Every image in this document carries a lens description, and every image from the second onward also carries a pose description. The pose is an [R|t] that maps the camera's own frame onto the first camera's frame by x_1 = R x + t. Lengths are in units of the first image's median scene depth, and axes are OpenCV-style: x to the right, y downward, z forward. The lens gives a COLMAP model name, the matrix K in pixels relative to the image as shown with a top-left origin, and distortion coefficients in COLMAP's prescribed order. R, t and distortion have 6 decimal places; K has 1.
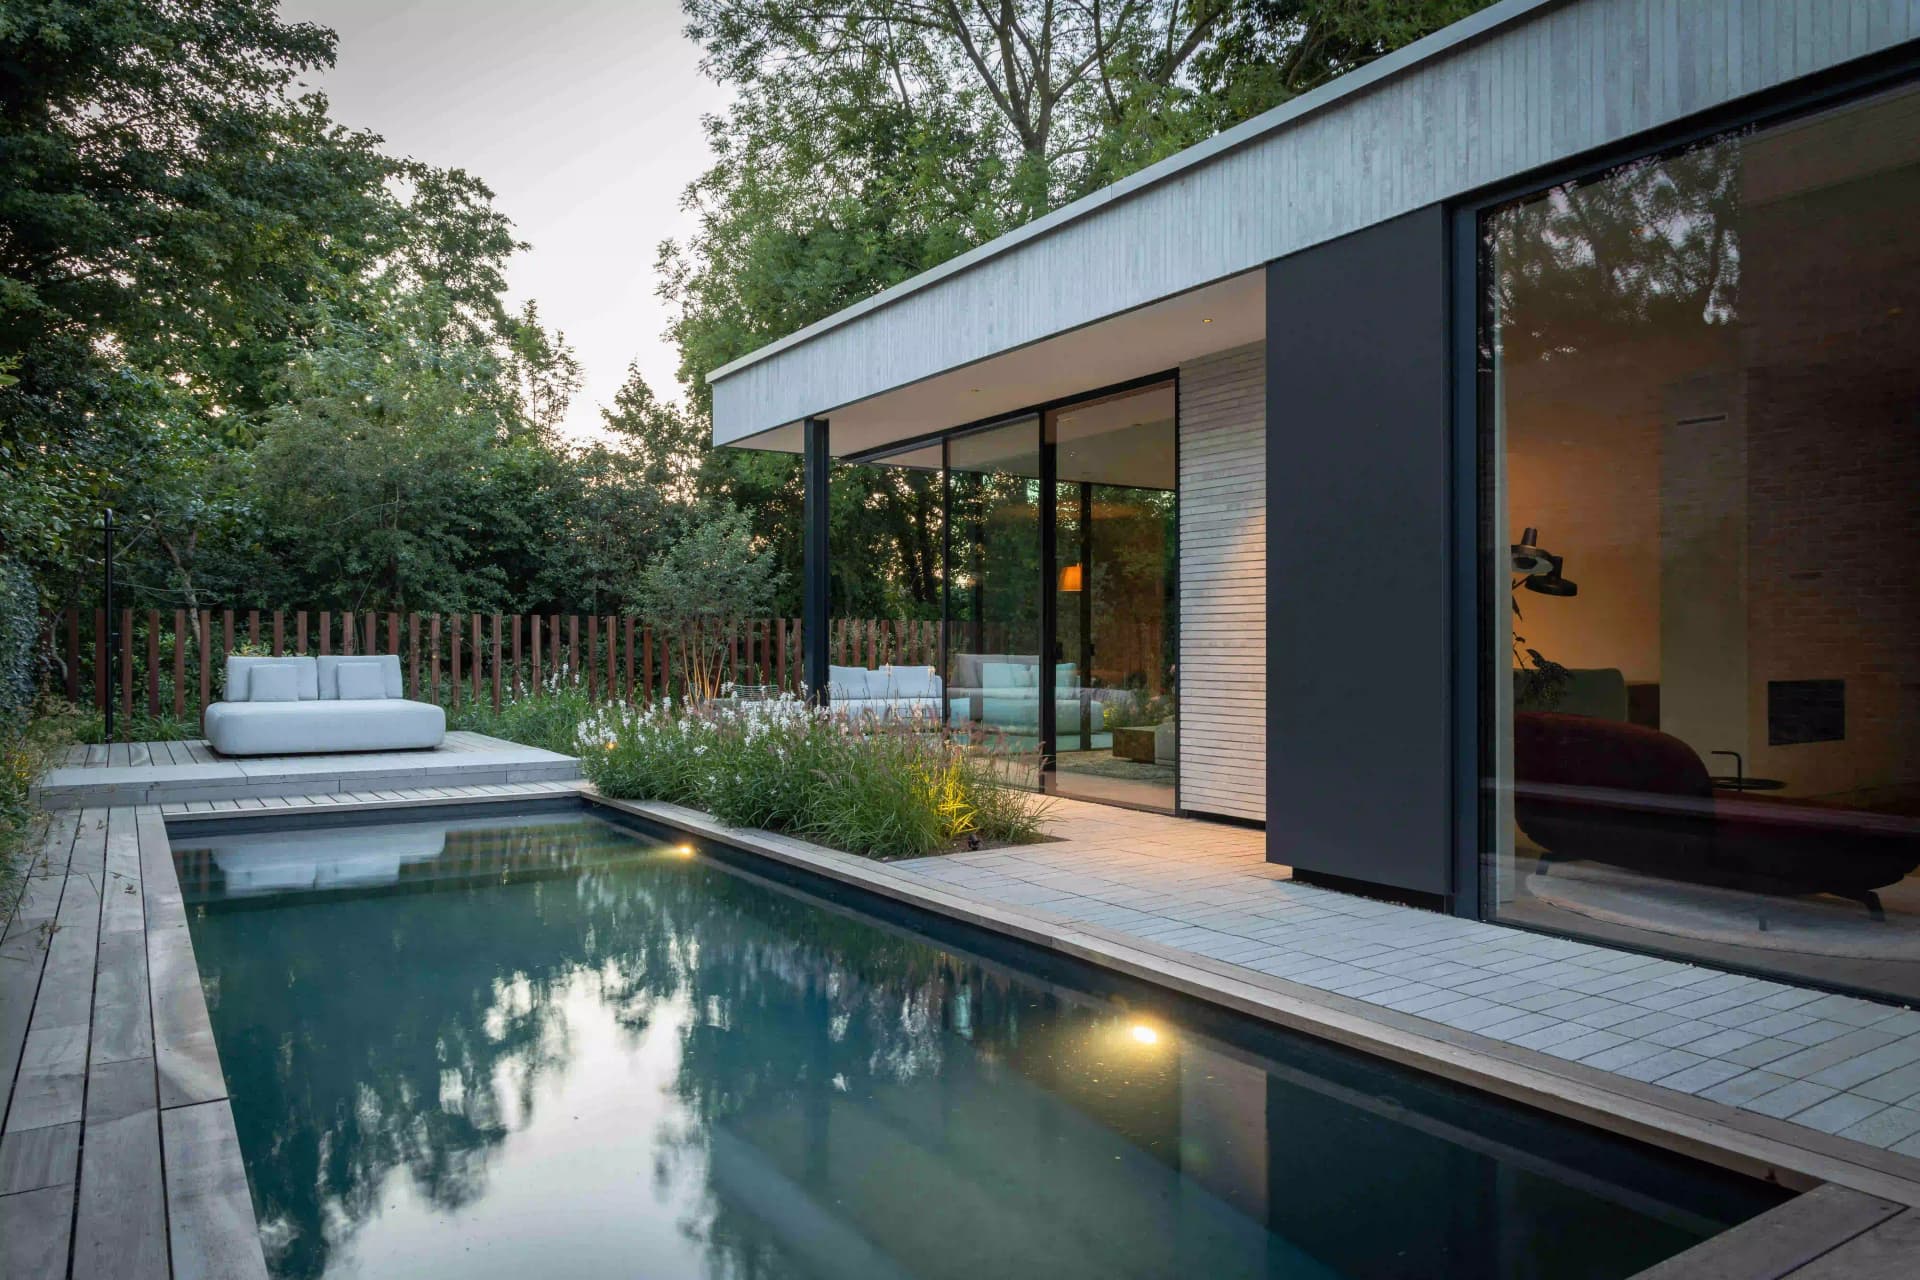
lens RADIAL K [[1283.0, 0, 971.2], [0, 1283.0, 643.5], [0, 0, 1]] dist [0.003424, 0.008727]
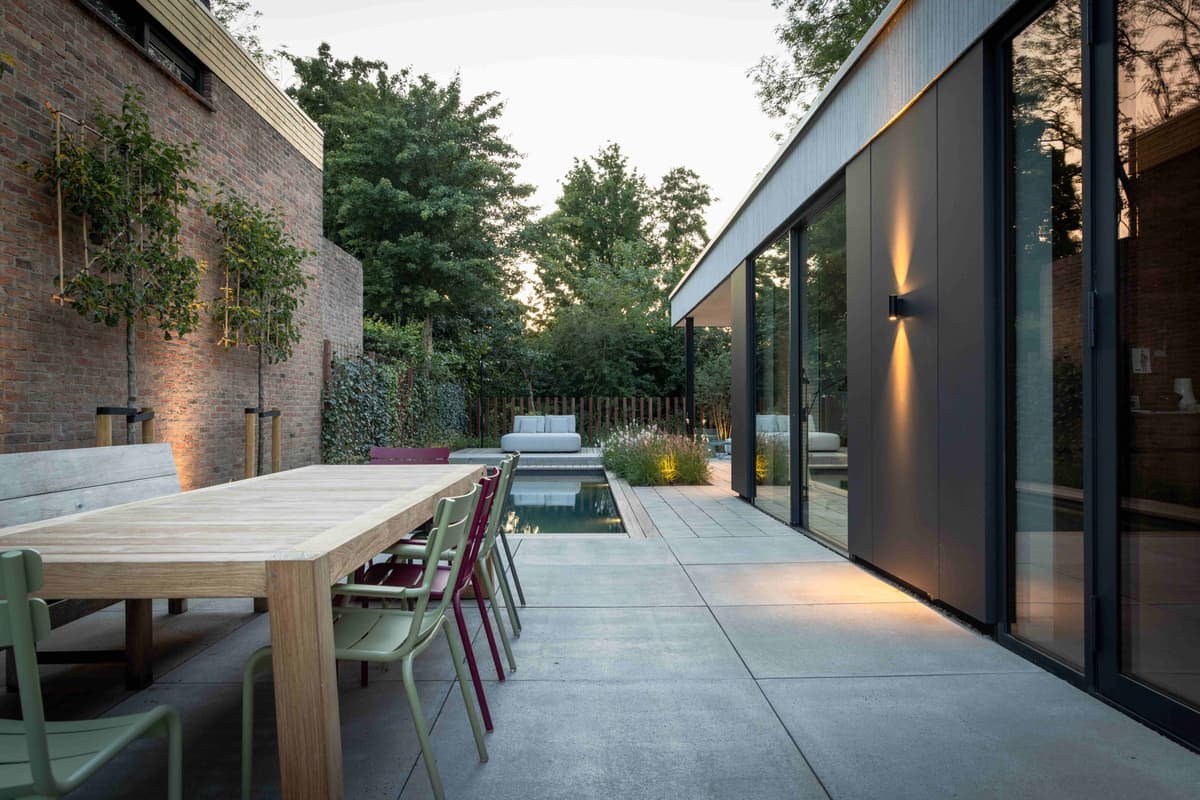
lens RADIAL K [[801.8, 0, 606.5], [0, 801.8, 398.2], [0, 0, 1]] dist [0.003424, 0.008727]
pose [[0.856175, -0.009476, -0.516599, 0.255668], [0.000513, 0.999847, -0.017490, 0.002682], [0.516685, 0.014709, 0.856049, -0.181458]]
